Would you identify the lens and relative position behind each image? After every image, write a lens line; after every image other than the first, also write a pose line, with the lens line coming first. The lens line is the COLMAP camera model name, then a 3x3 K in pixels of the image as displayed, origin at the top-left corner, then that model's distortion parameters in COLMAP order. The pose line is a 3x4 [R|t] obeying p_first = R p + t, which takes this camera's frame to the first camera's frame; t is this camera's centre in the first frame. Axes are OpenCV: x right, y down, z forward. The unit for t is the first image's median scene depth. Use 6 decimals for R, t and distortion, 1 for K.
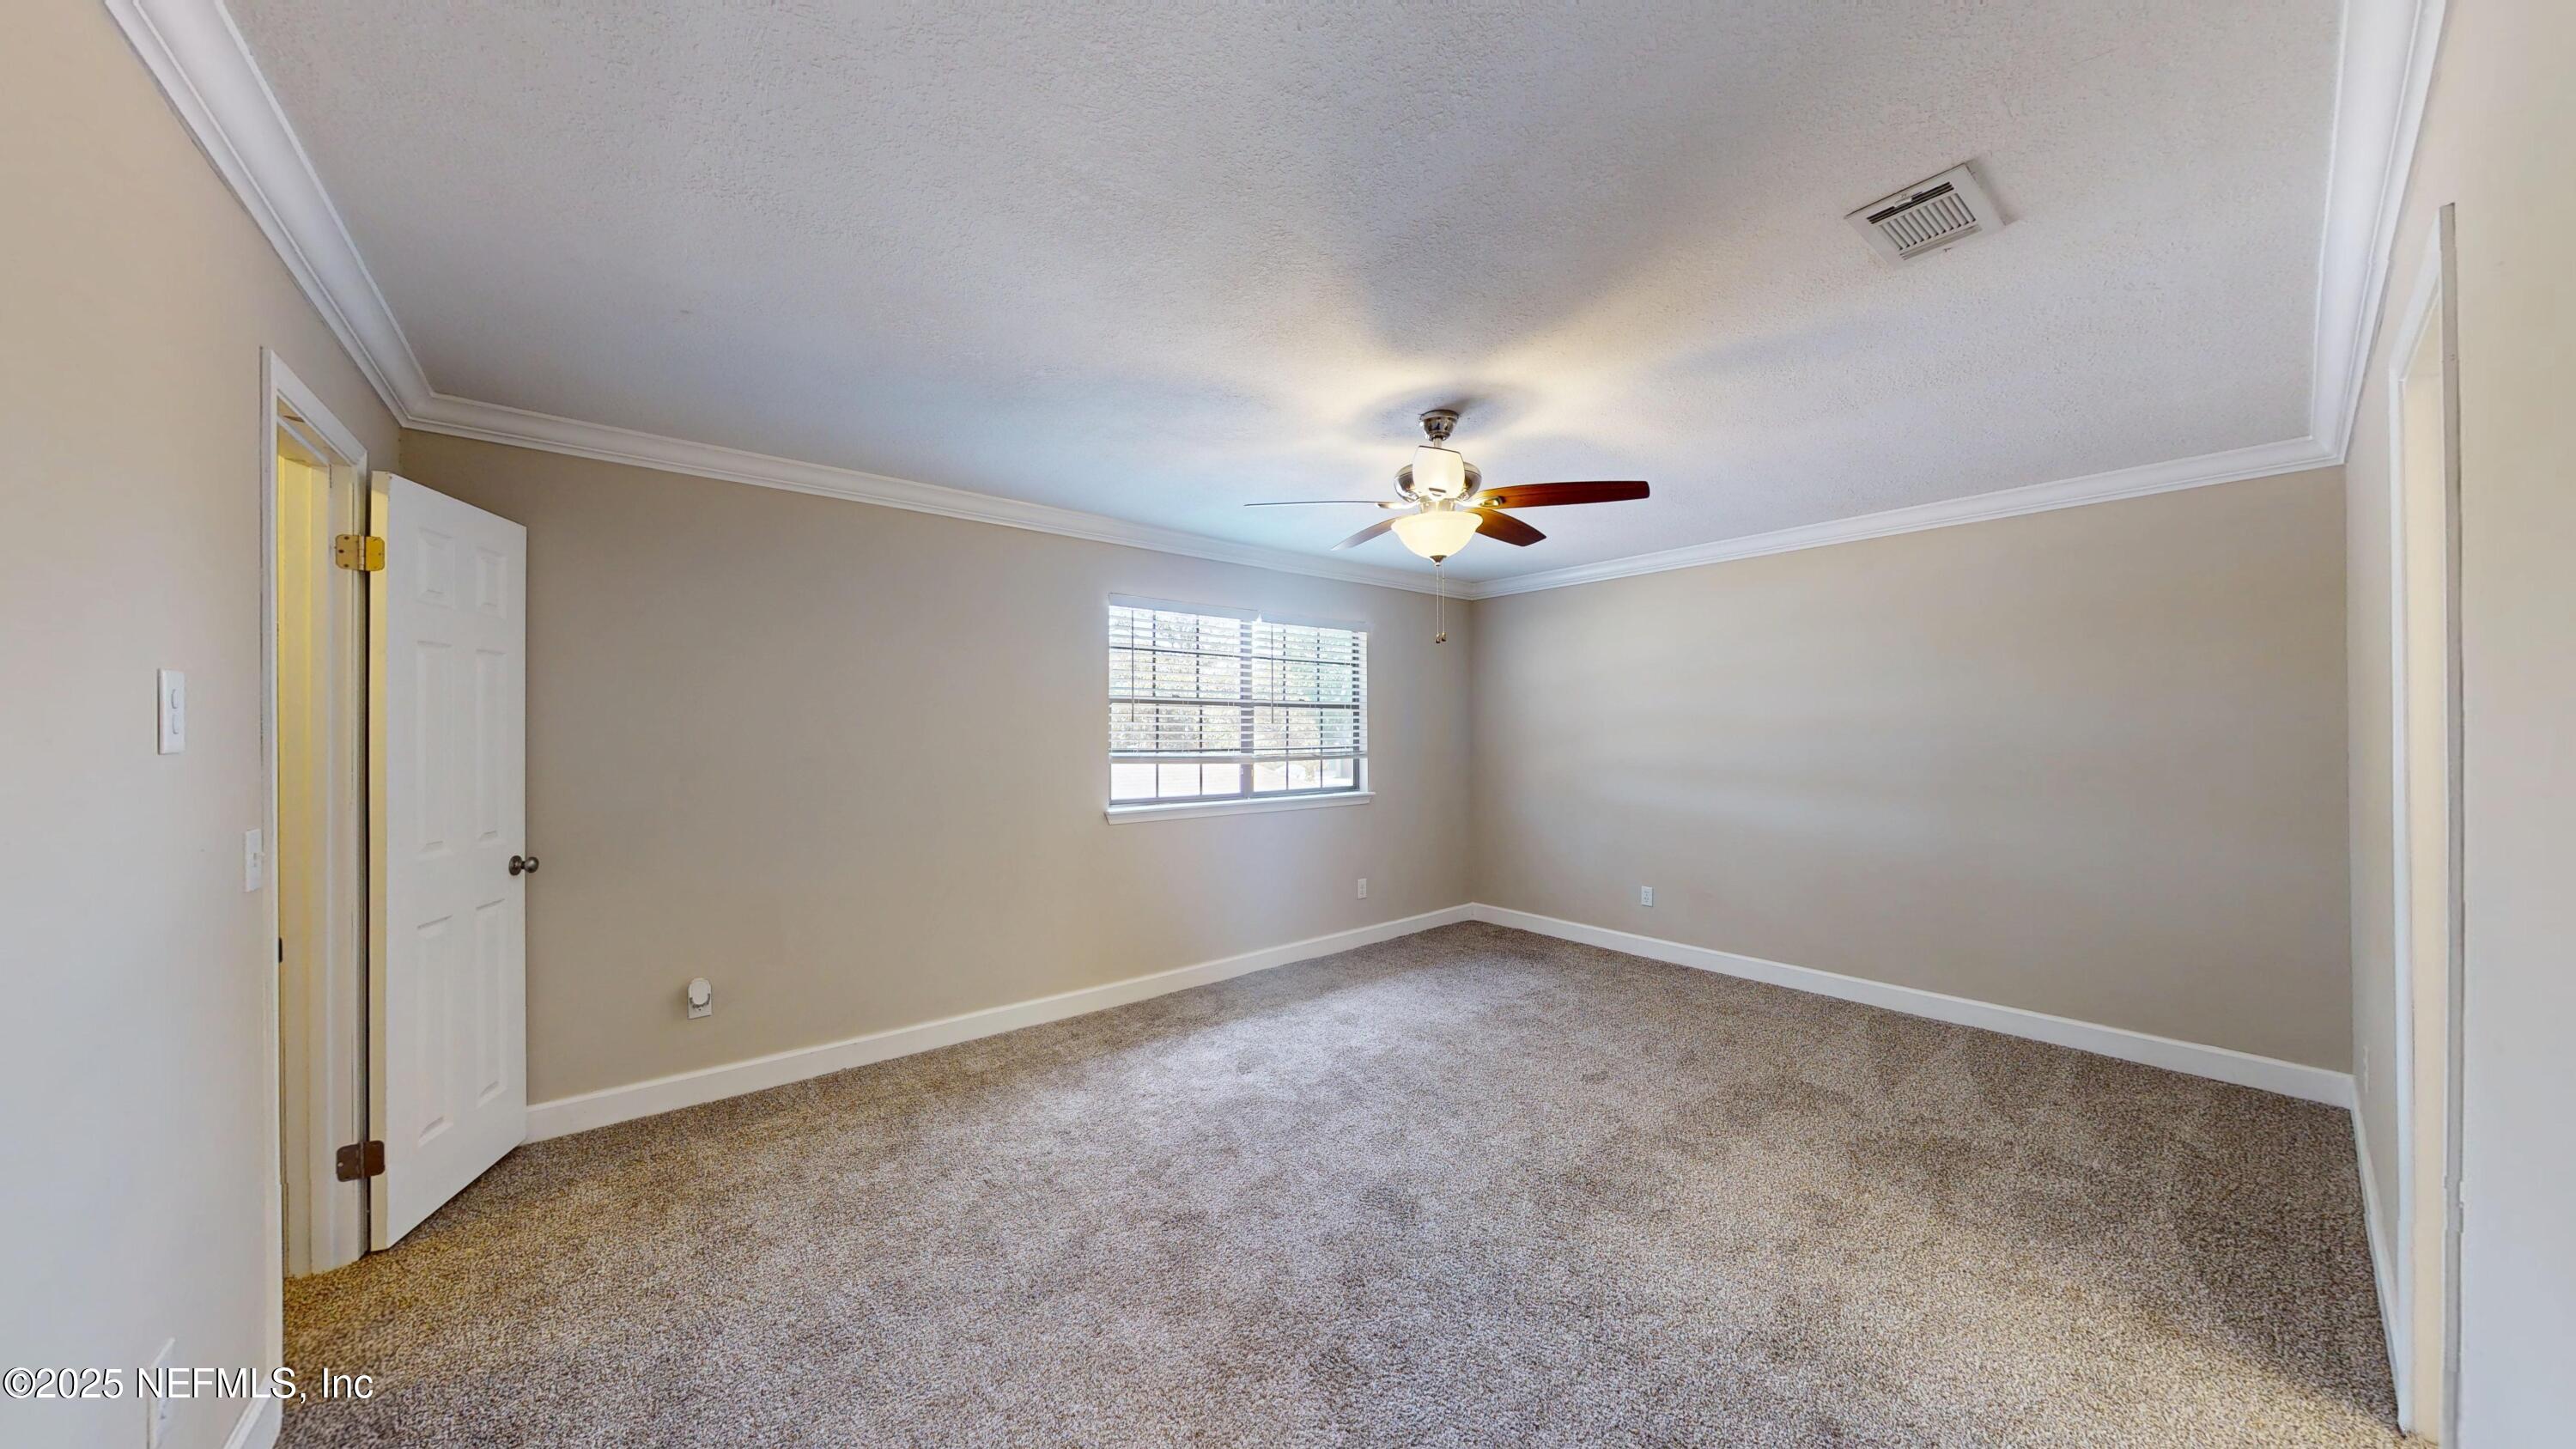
lens RADIAL K [[814.3, 0, 1288.8], [0, 814.3, 728.6], [0, 0, 1]] dist [0.000256, -0.000023]
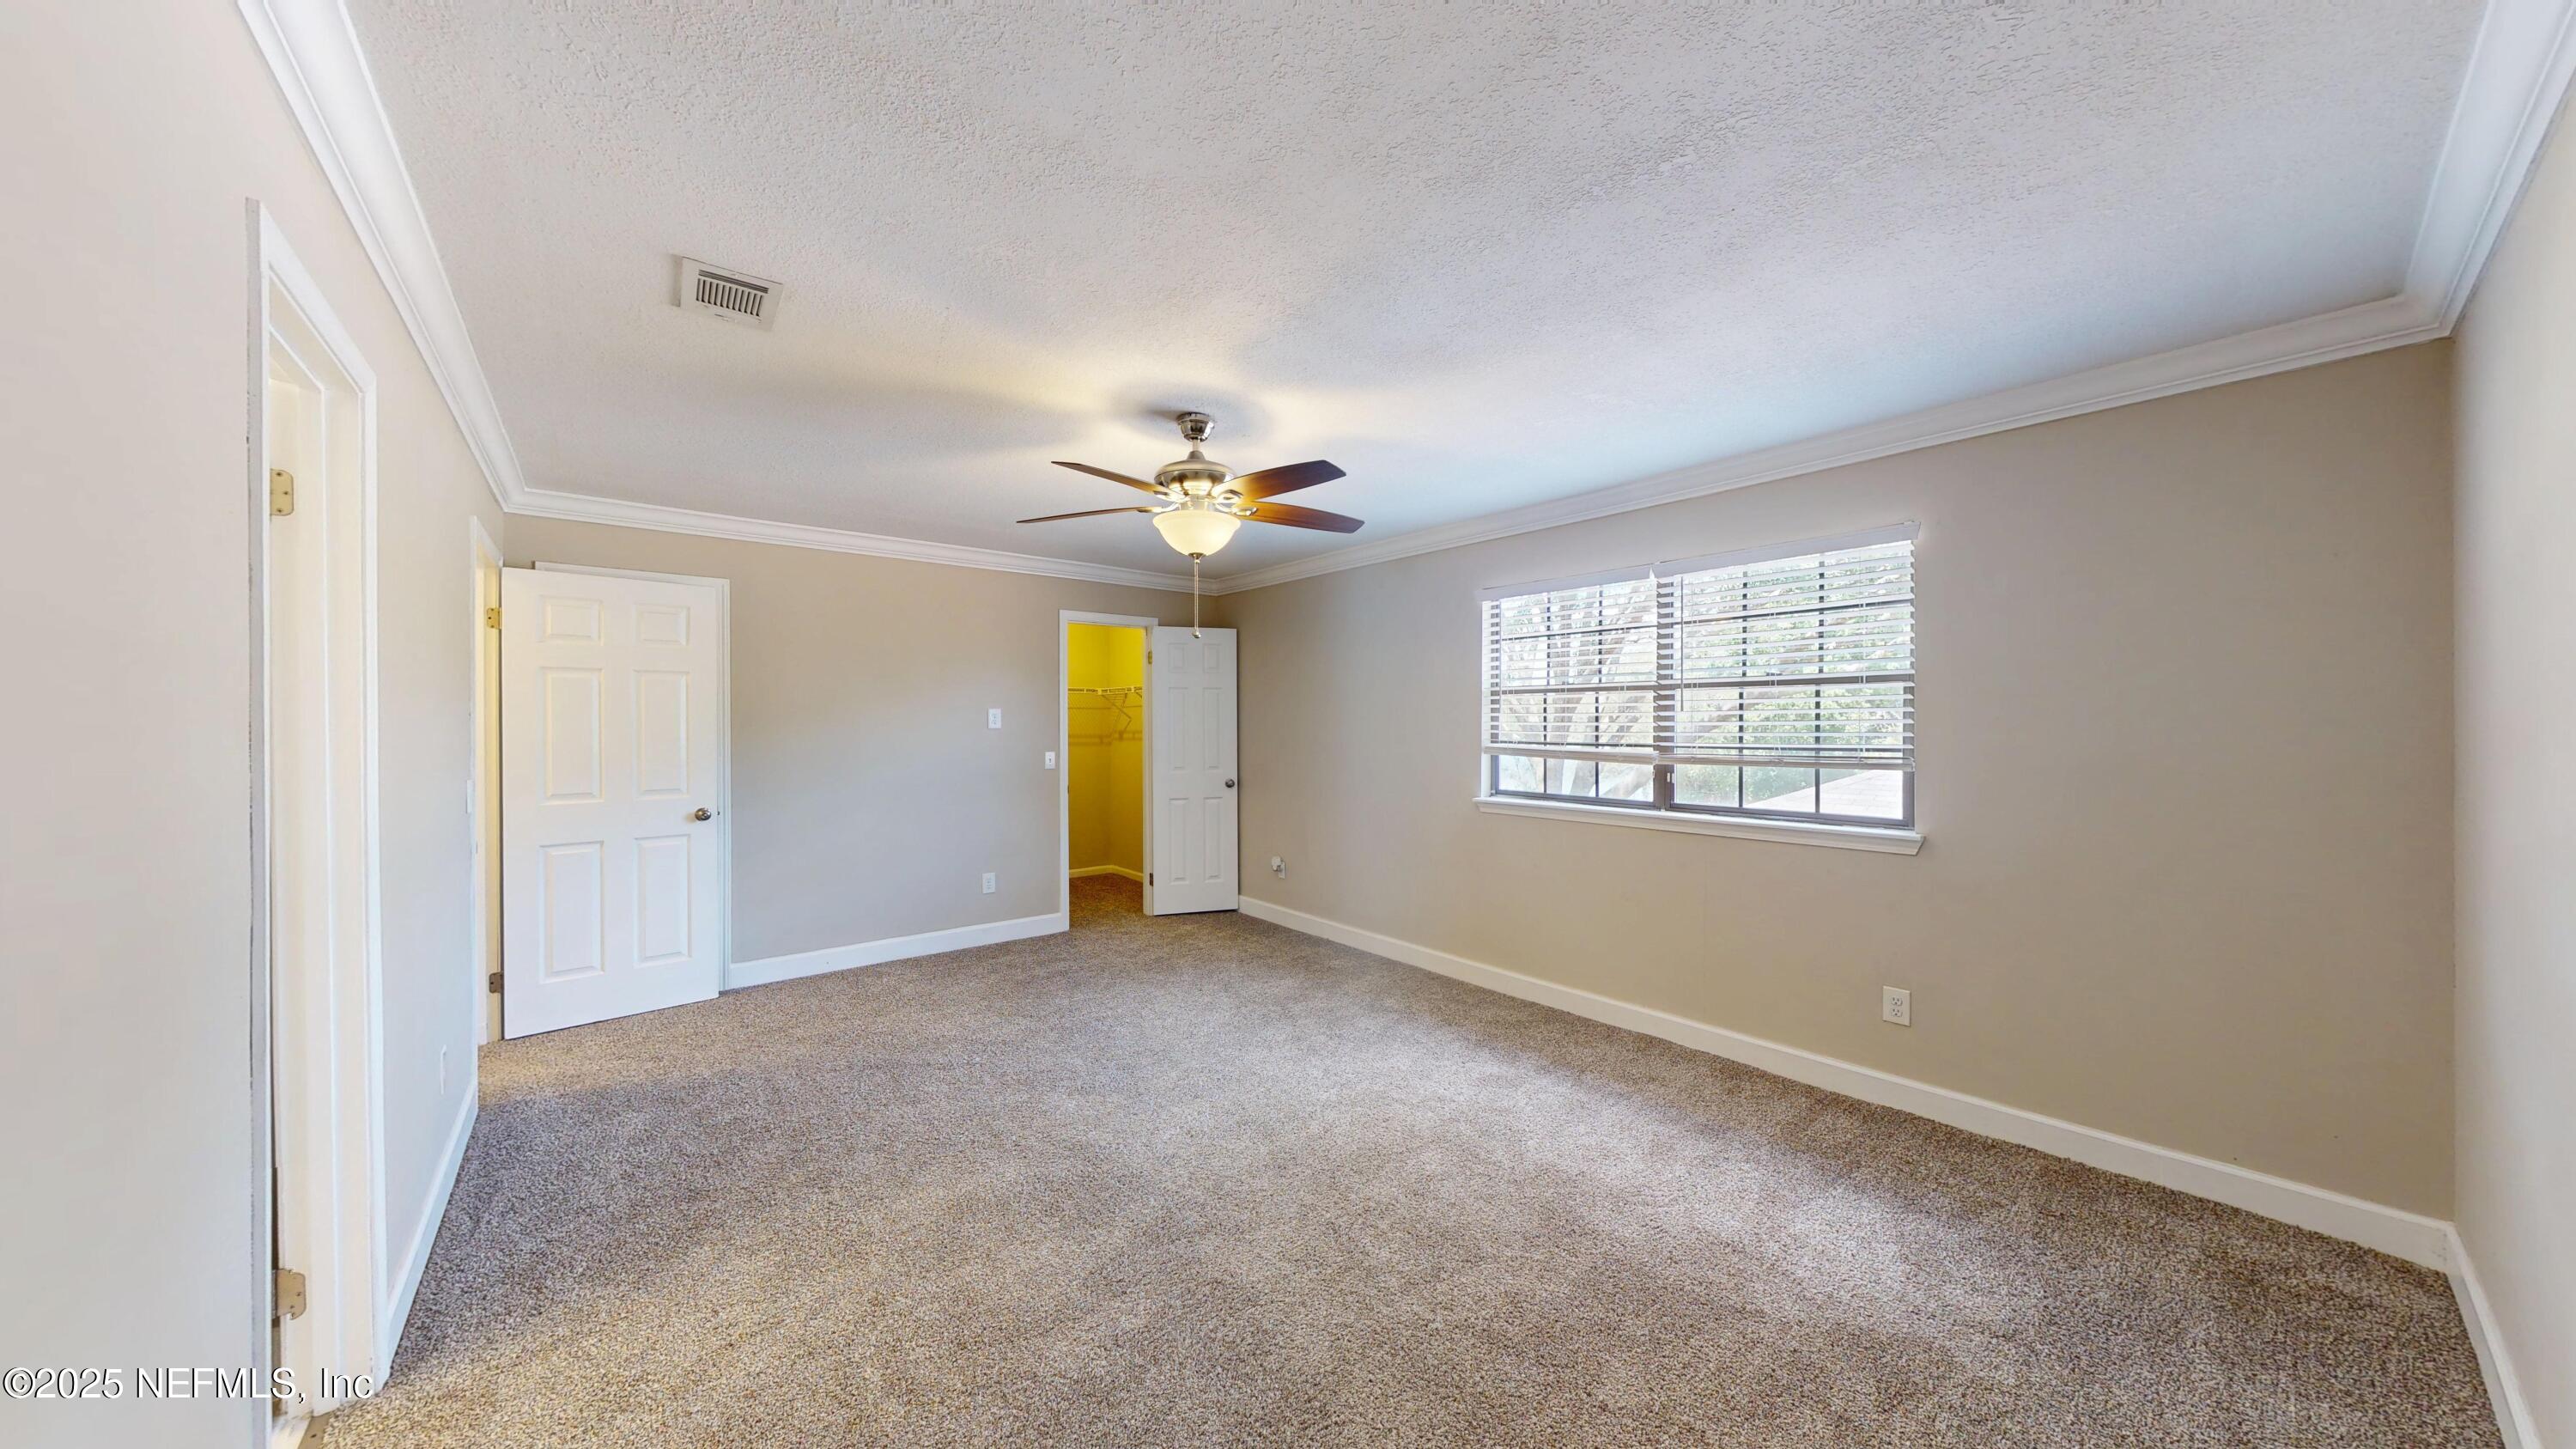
lens RADIAL K [[814.3, 0, 1288.8], [0, 814.3, 728.6], [0, 0, 1]] dist [0.000256, -0.000023]
pose [[0.006425, 0.002302, -0.999977, 0.718193], [0.001166, 0.999997, 0.002309, 0.007590], [0.999979, -0.001181, 0.006422, 0.654715]]
